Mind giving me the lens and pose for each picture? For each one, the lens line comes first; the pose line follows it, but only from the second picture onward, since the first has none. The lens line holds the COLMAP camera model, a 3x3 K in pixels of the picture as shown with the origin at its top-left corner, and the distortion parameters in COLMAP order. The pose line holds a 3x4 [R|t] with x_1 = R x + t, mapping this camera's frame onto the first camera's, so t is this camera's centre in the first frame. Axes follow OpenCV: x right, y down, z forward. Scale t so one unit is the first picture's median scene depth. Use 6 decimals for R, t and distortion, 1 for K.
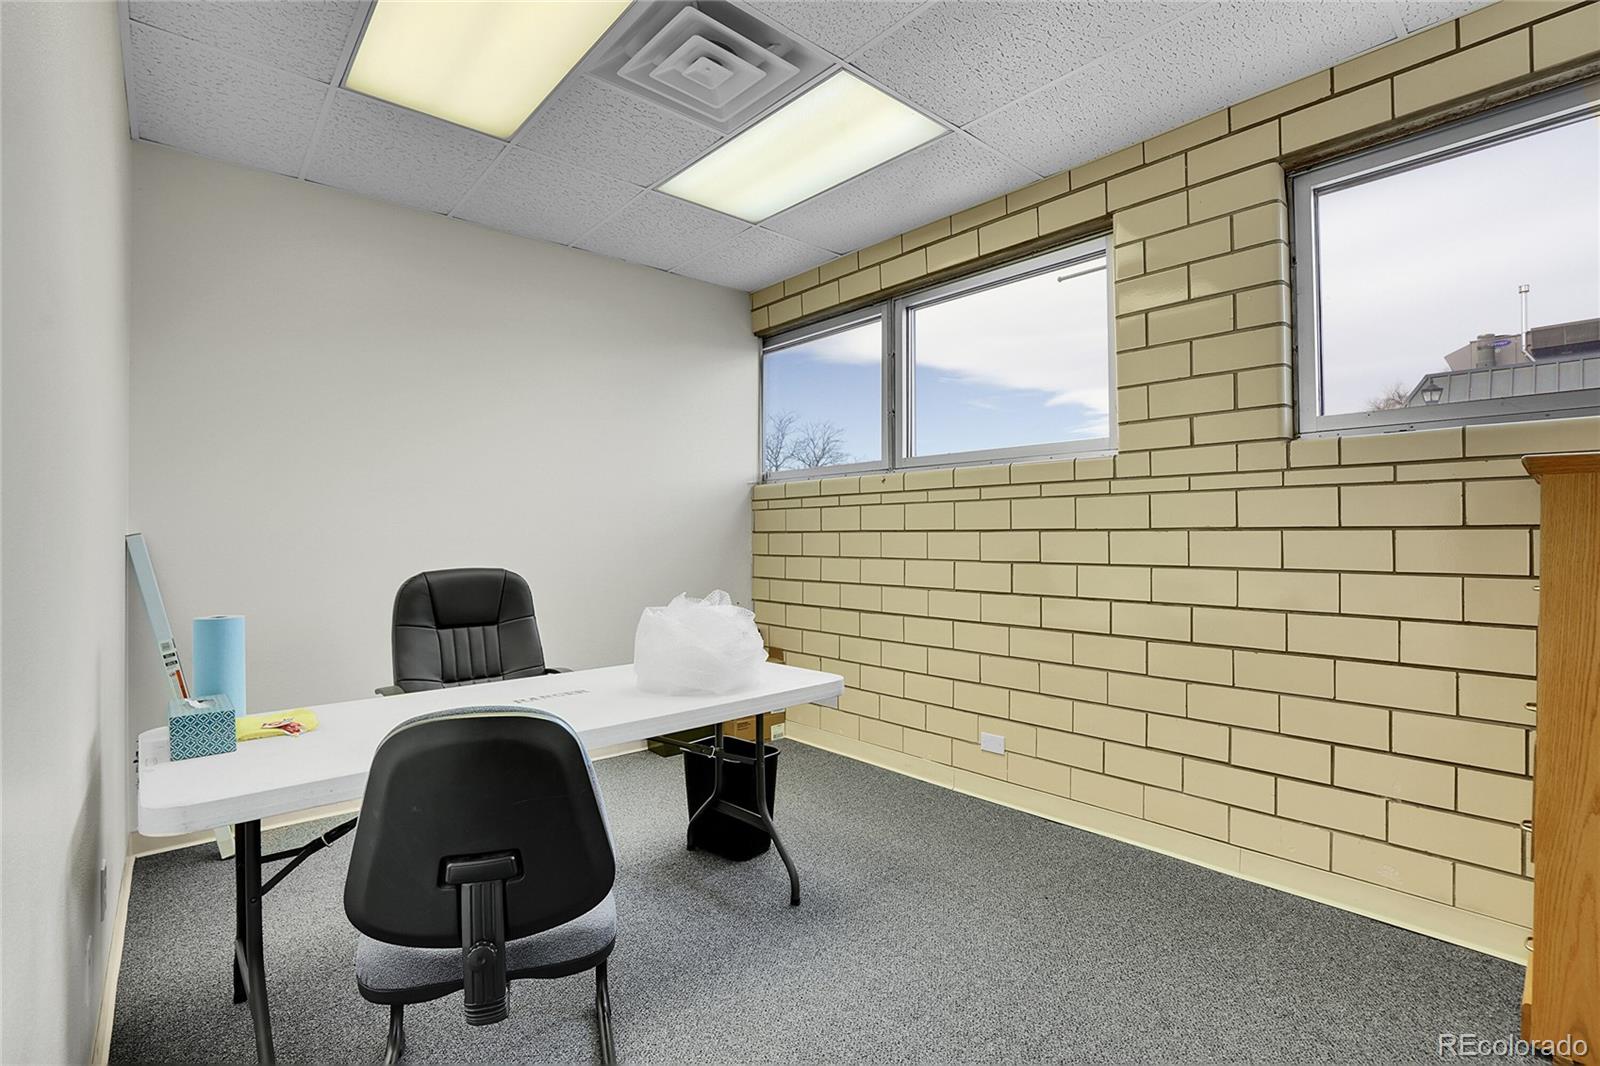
lens RADIAL K [[755.0, 0, 784.9], [0, 755.0, 531.8], [0, 0, 1]] dist [-0.049646, 0.017145]
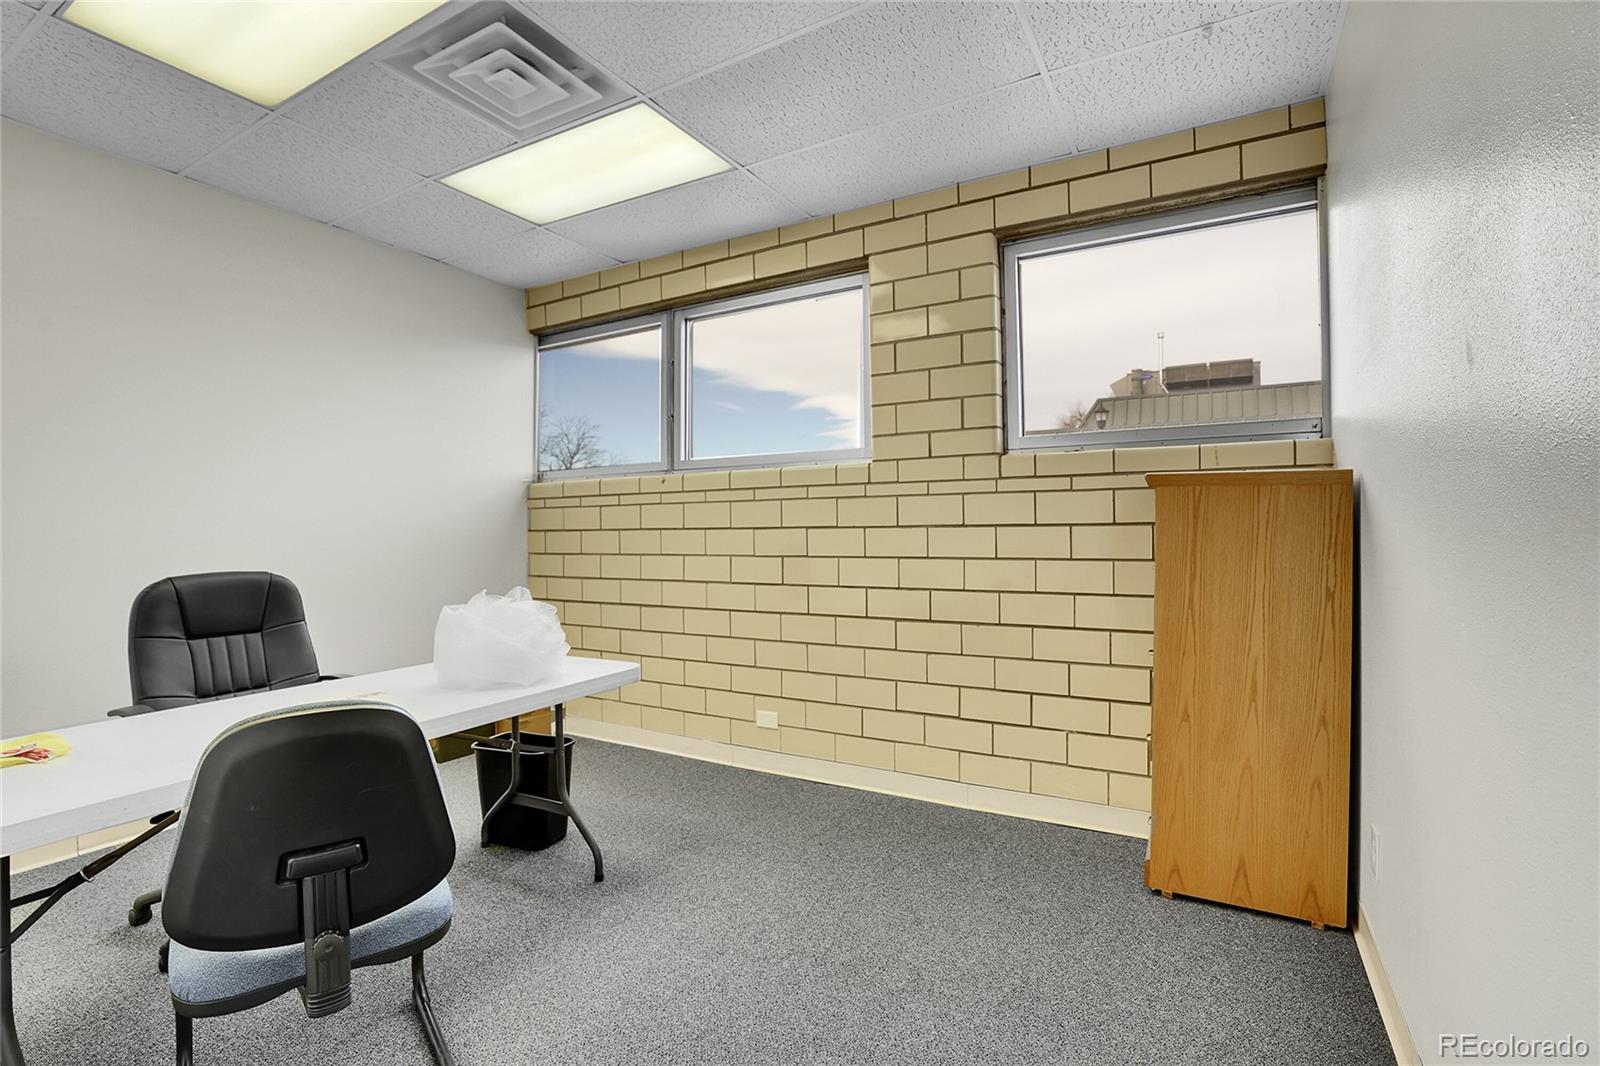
lens RADIAL K [[755.0, 0, 798.1], [0, 755.0, 534.1], [0, 0, 1]] dist [-0.049646, 0.017145]
pose [[0.943658, -0.007037, 0.330847, -0.066409], [0.004979, 0.999963, 0.007066, -0.000311], [-0.330884, -0.005021, 0.943658, -0.092620]]
